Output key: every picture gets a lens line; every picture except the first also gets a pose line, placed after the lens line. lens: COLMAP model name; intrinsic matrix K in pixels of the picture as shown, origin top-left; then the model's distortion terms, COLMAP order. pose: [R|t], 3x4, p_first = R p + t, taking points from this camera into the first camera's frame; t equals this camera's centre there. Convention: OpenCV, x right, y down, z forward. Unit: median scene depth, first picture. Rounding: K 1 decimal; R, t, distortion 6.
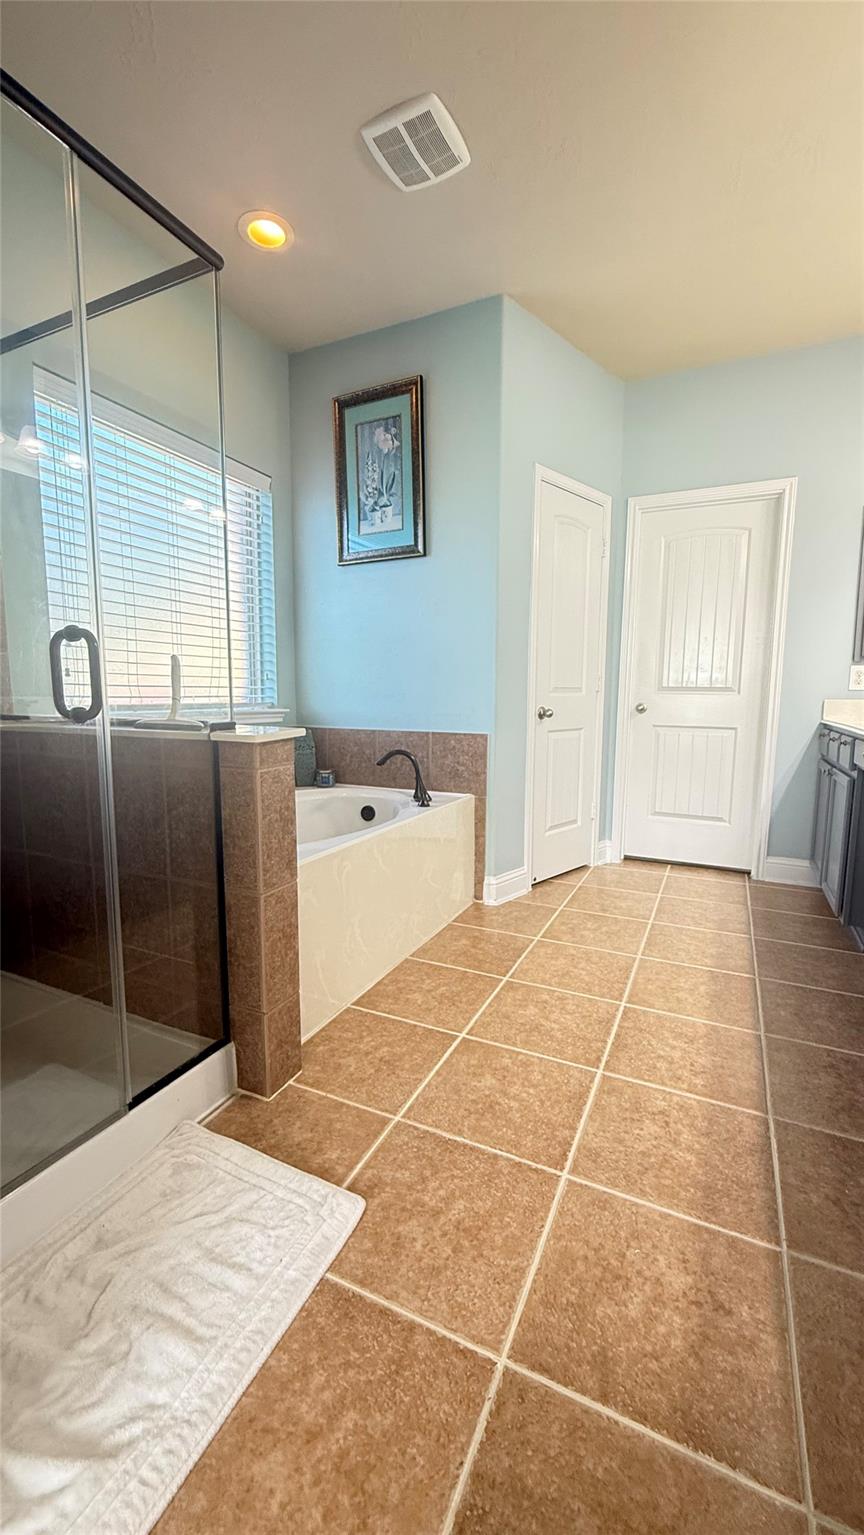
lens RADIAL K [[616.0, 0, 426.5], [0, 616.0, 768.1], [0, 0, 1]] dist [-0.000027, 0.000063]
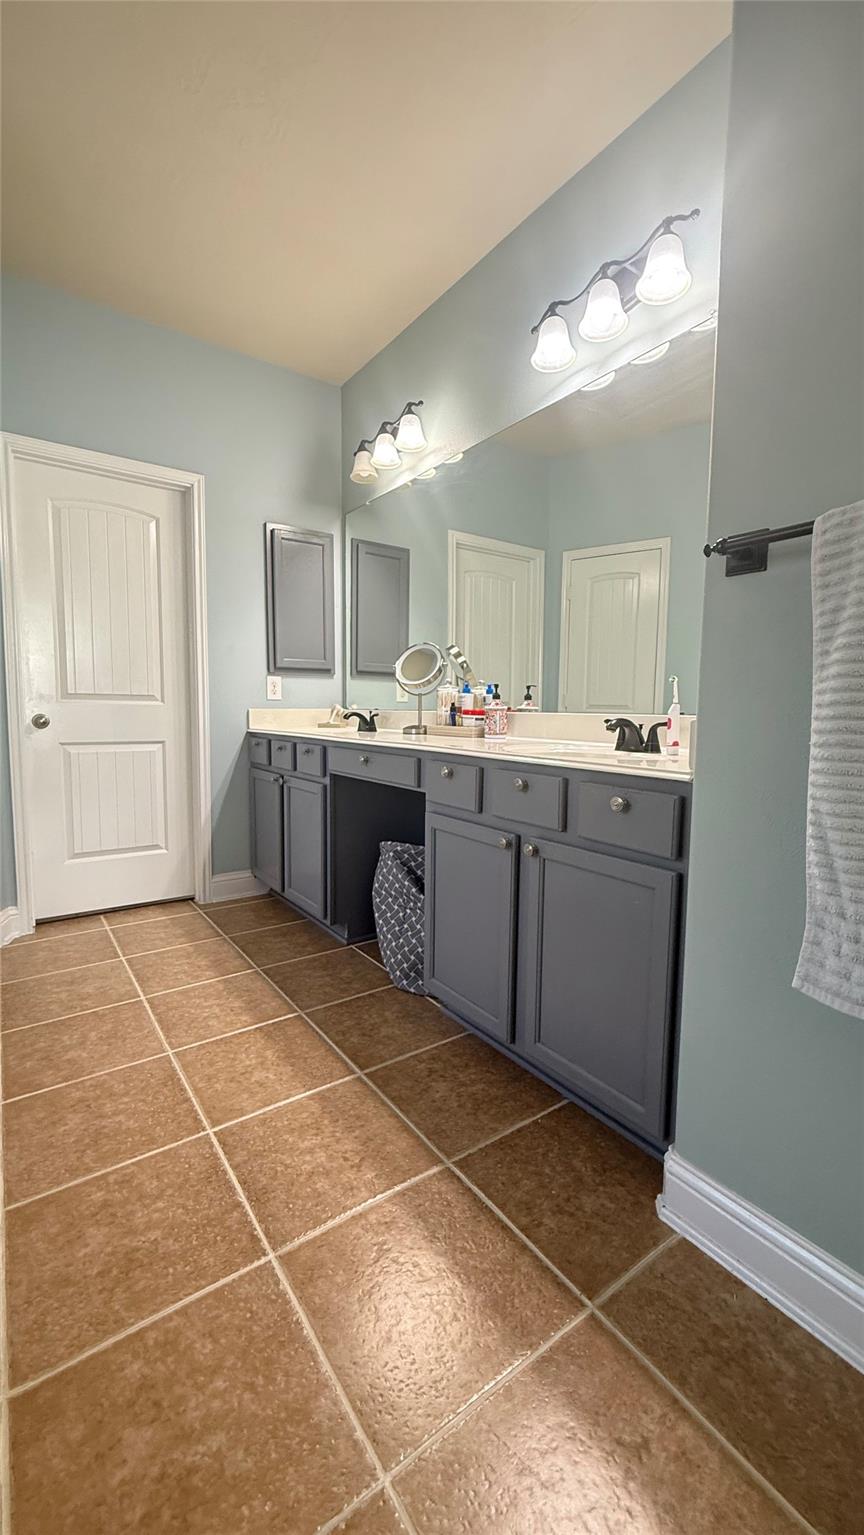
lens RADIAL K [[616.0, 0, 433.1], [0, 616.0, 767.6], [0, 0, 1]] dist [-0.000027, 0.000063]
pose [[0.479404, -0.087884, 0.873183, -0.114152], [0.101618, 0.993839, 0.044236, -0.035354], [-0.871691, 0.067524, 0.485381, 0.303889]]
